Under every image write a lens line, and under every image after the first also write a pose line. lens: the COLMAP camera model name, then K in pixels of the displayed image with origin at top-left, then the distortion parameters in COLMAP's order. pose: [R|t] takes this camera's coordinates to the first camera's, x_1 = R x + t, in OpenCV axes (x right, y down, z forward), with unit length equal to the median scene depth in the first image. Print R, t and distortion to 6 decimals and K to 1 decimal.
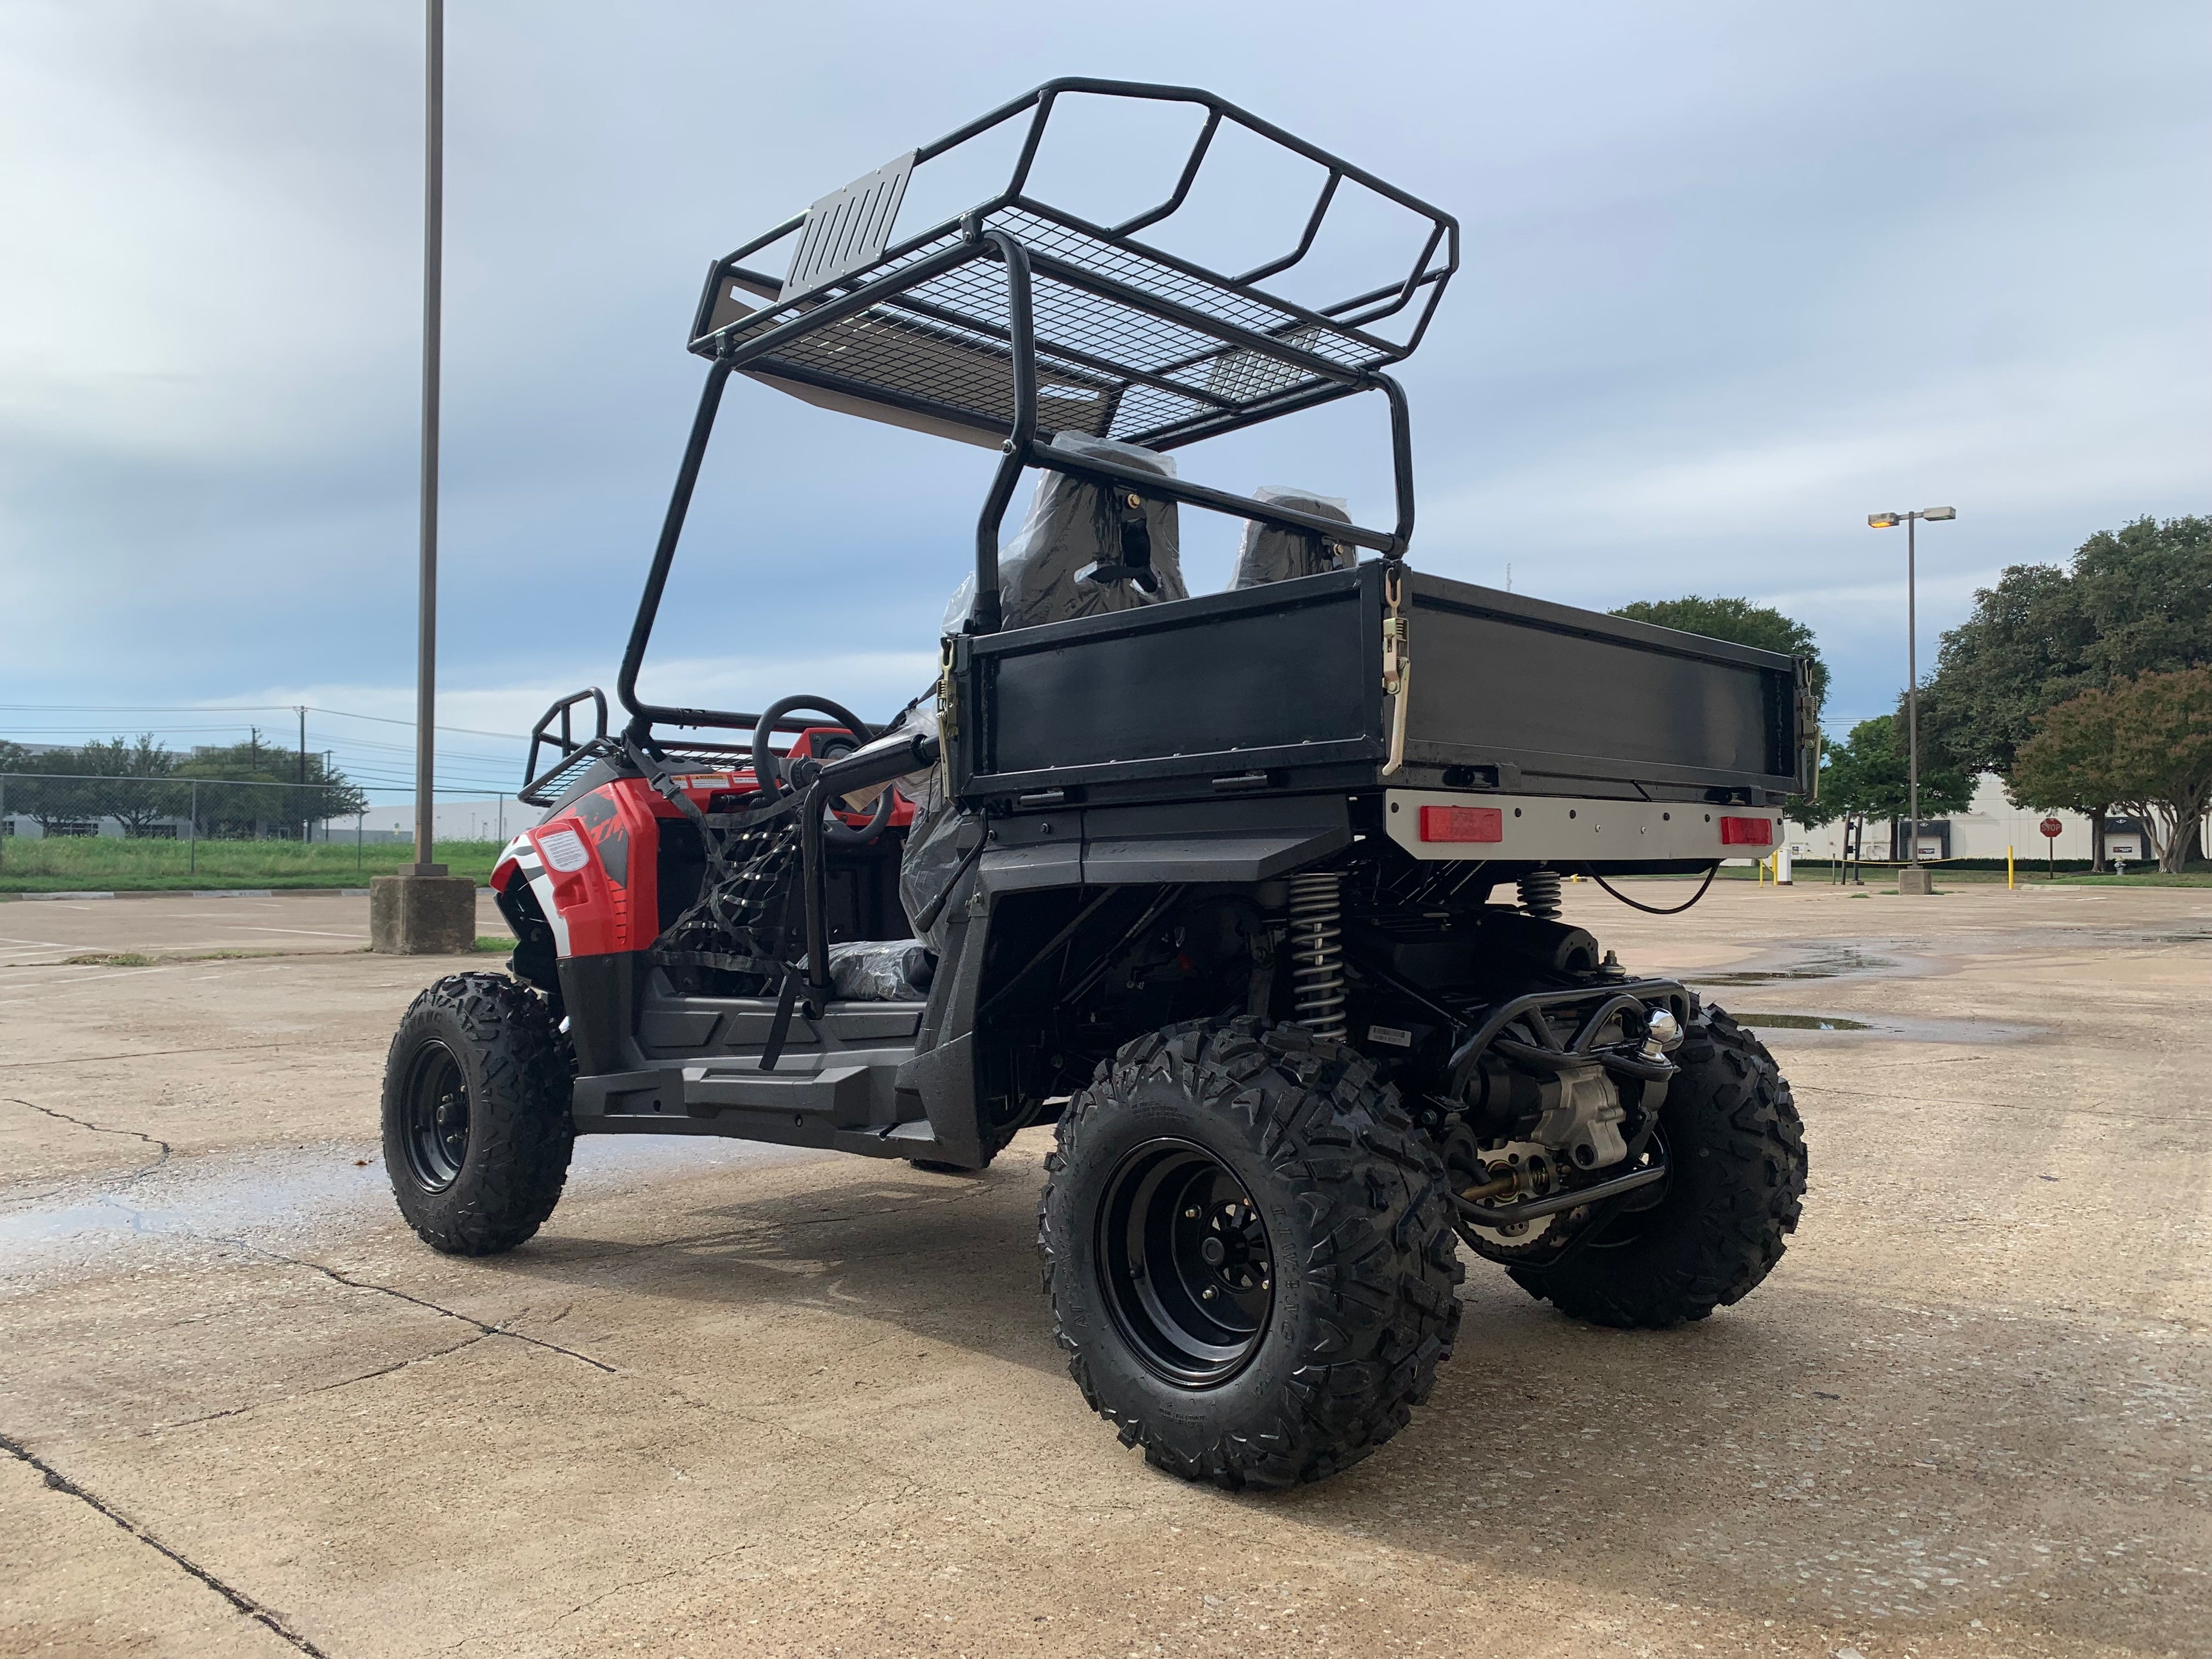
lens RADIAL K [[1698.0, 0, 1102.0], [0, 1698.0, 819.1], [0, 0, 1]] dist [0.011339, 0.001353]
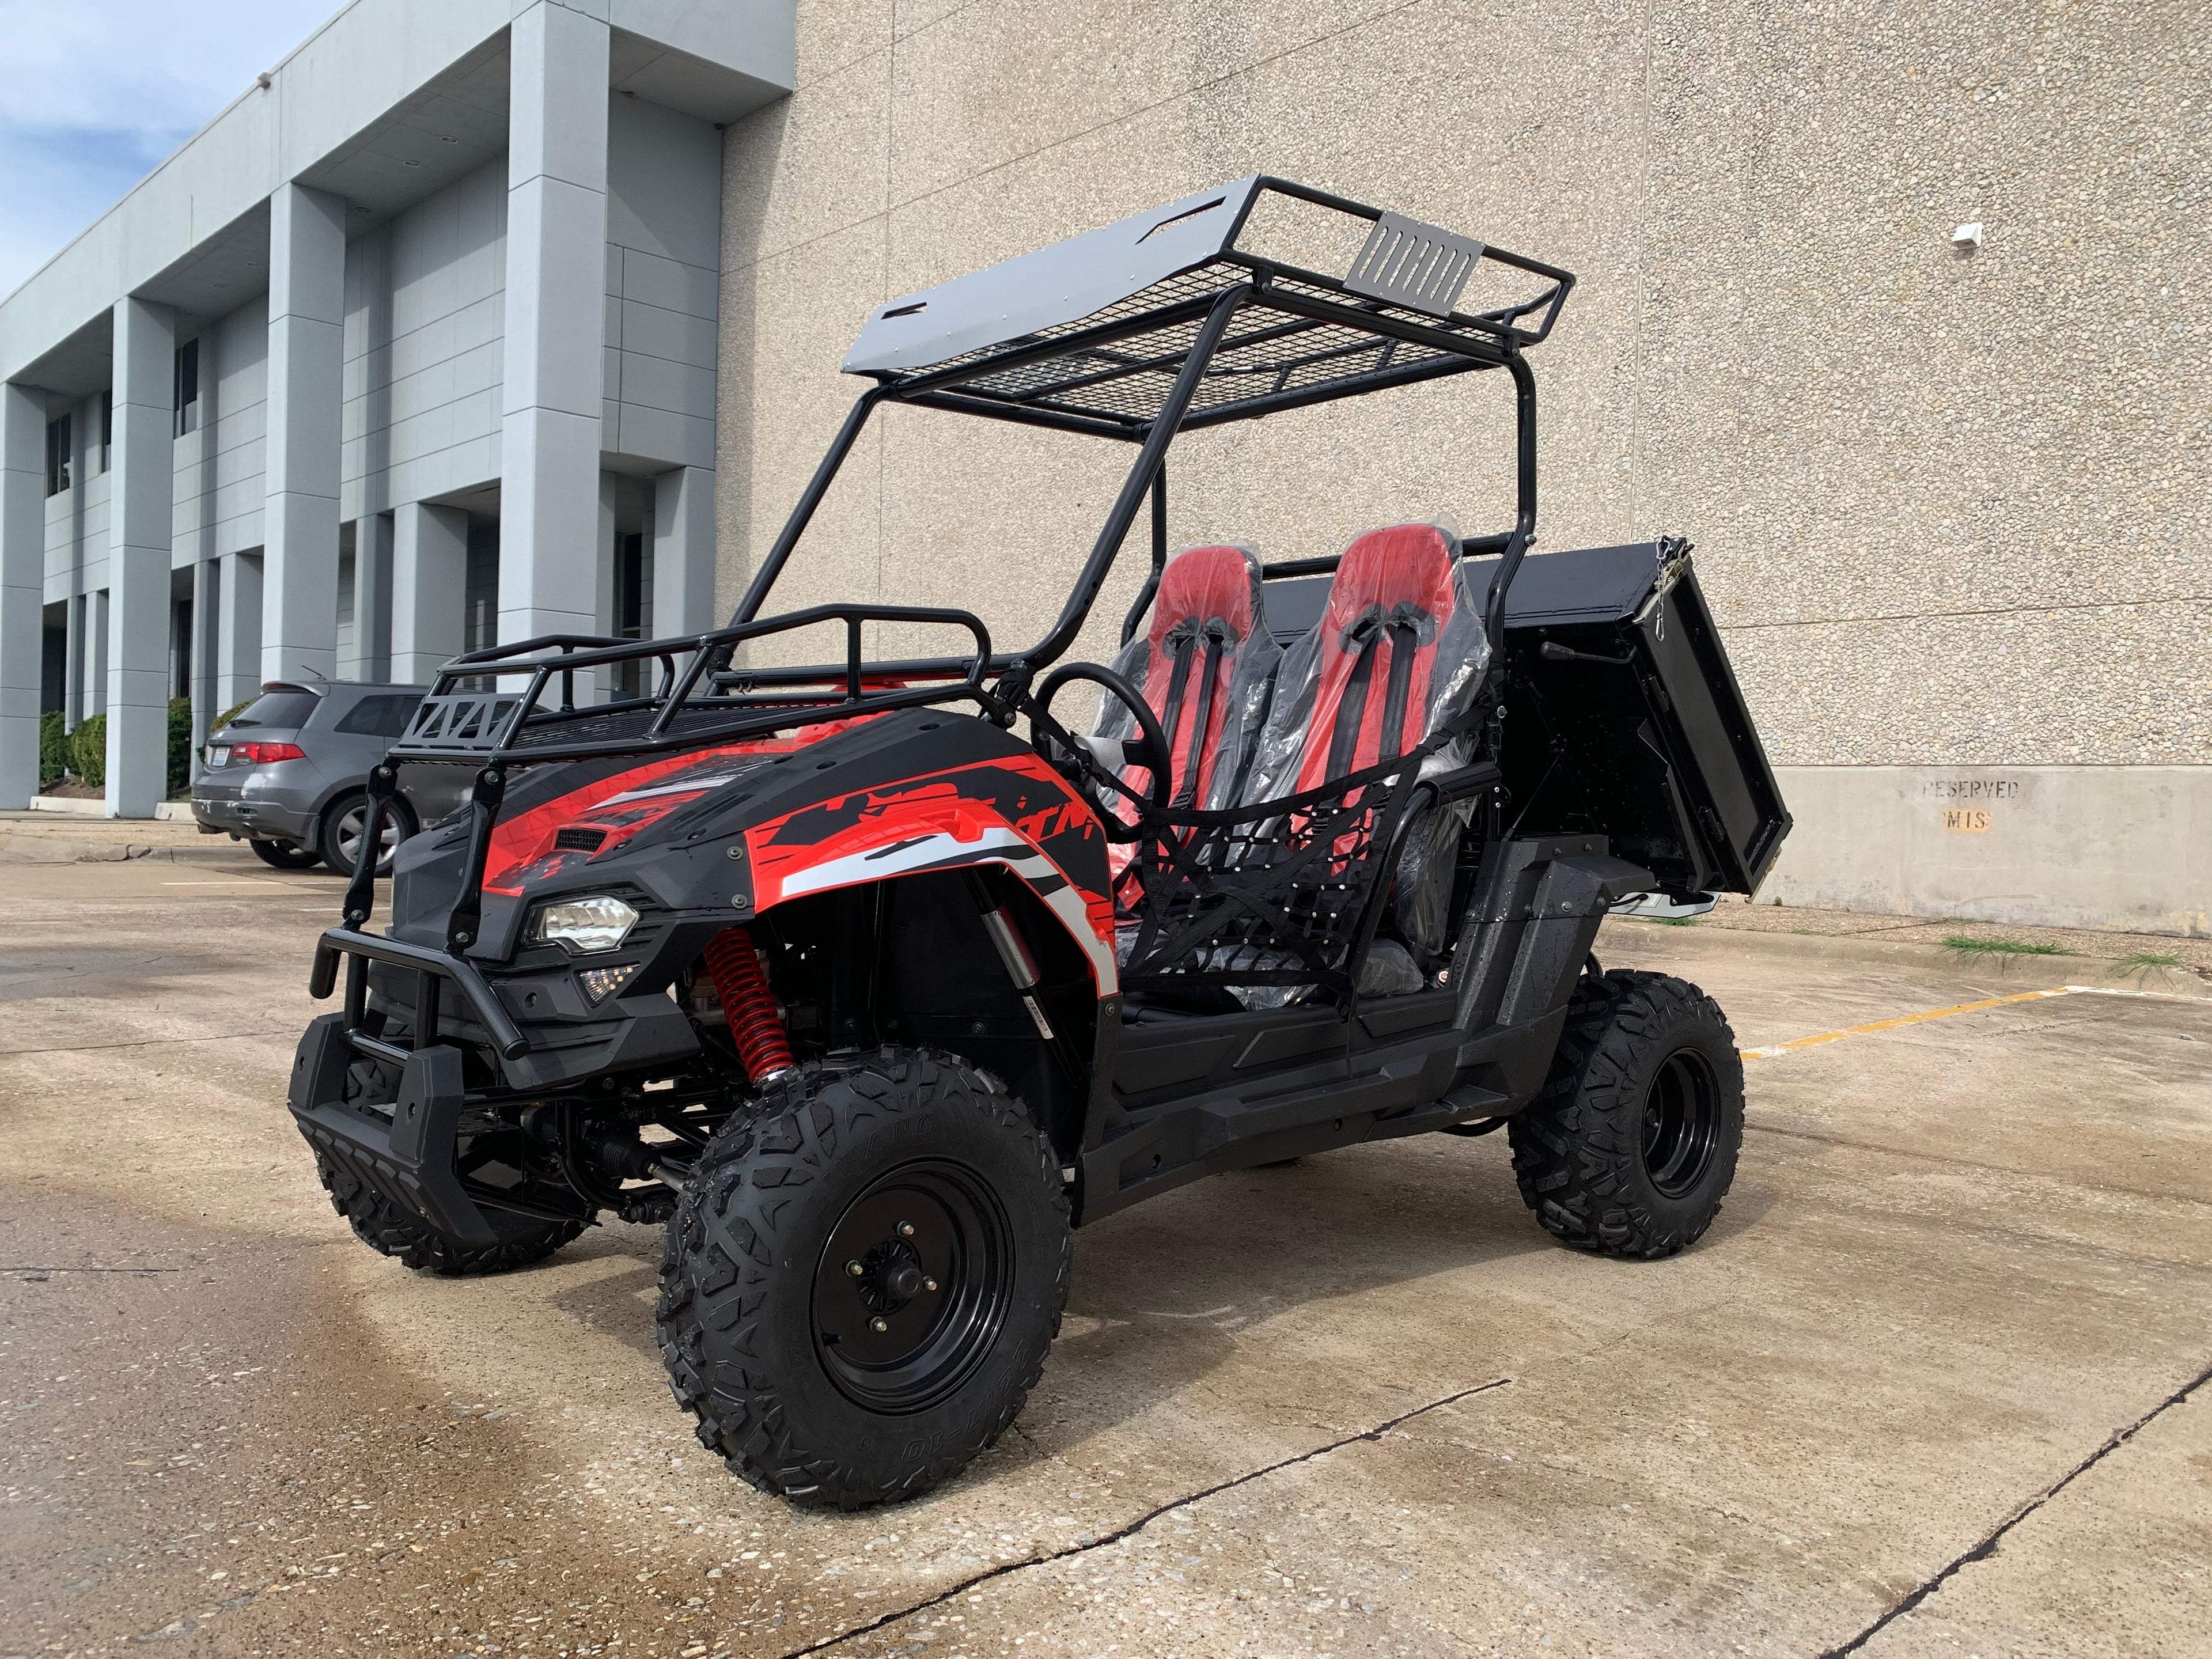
lens RADIAL K [[1705.5, 0, 1108.7], [0, 1705.5, 854.0], [0, 0, 1]] dist [0.011701, -0.006062]
pose [[0.068428, -0.025086, 0.997341, -1.106697], [-0.066861, 0.997321, 0.029673, -0.004645], [-0.995413, -0.068714, 0.066568, 1.000149]]
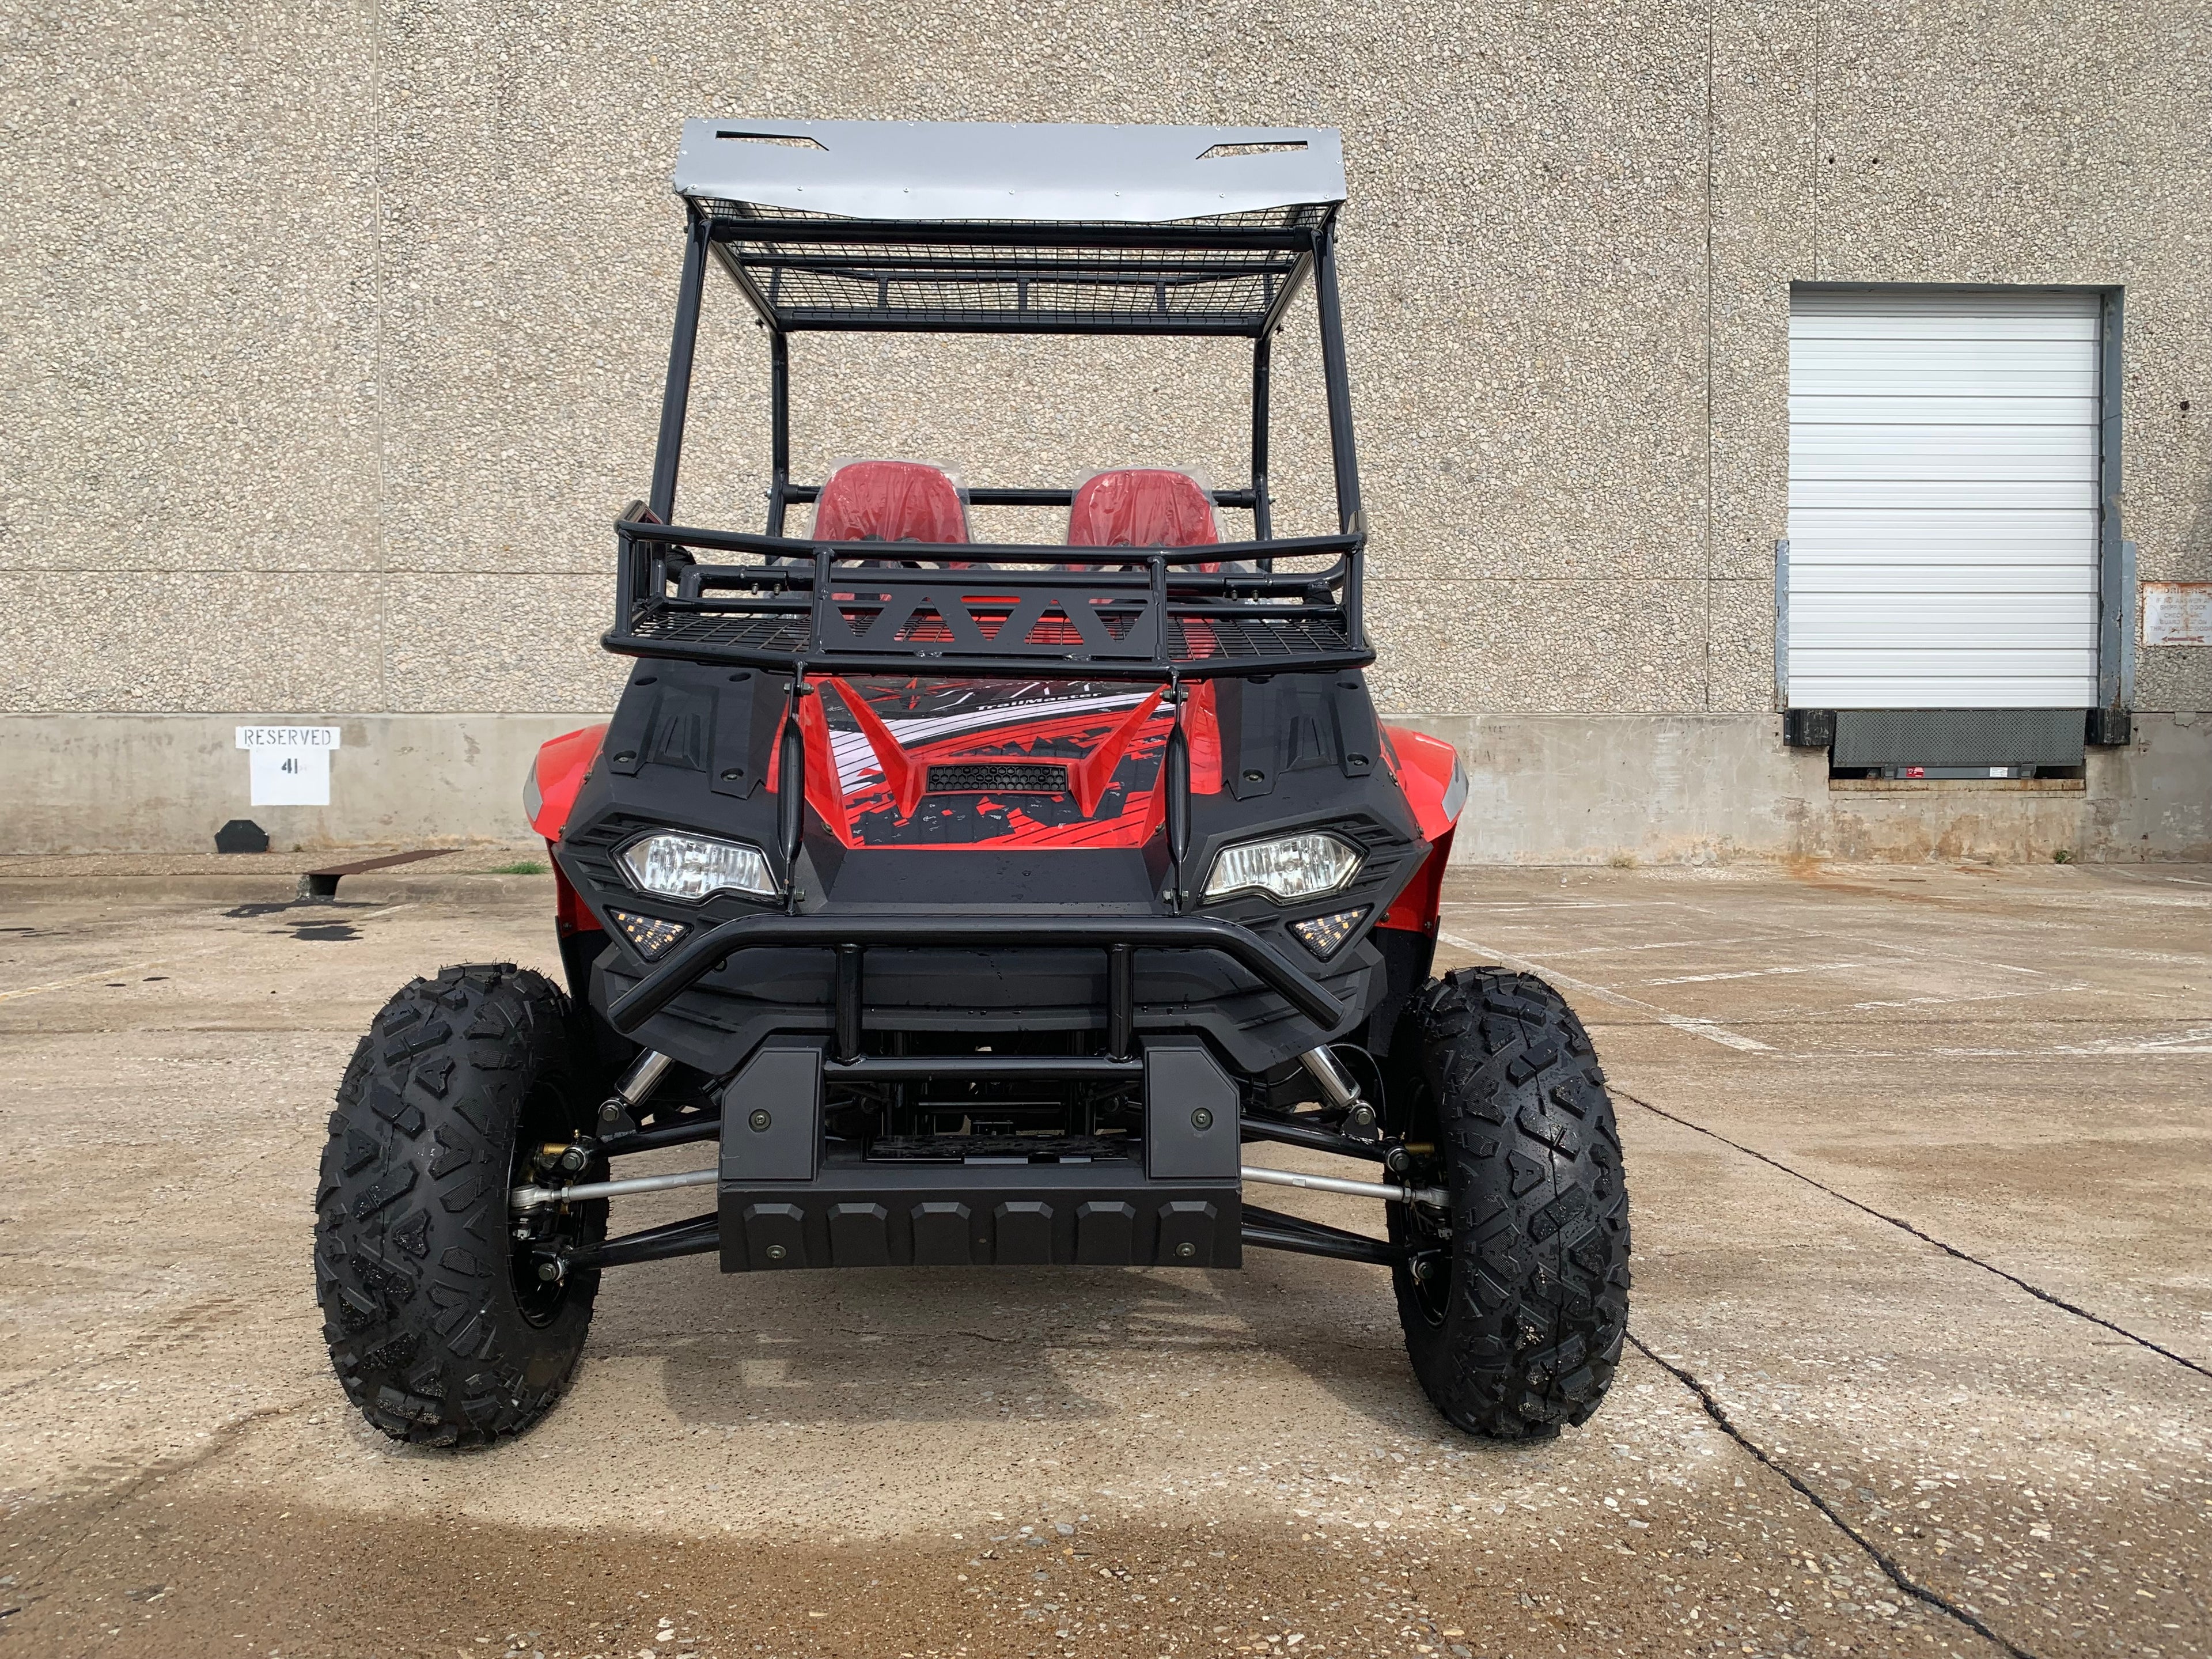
lens RADIAL K [[1715.4, 0, 1113.8], [0, 1715.4, 822.9], [0, 0, 1]] dist [0.008141, 0.003594]
pose [[-0.722786, -0.015198, 0.690905, -0.777297], [-0.026654, 0.999627, -0.005895, 0.050631], [-0.690557, -0.022676, -0.722922, 1.730496]]
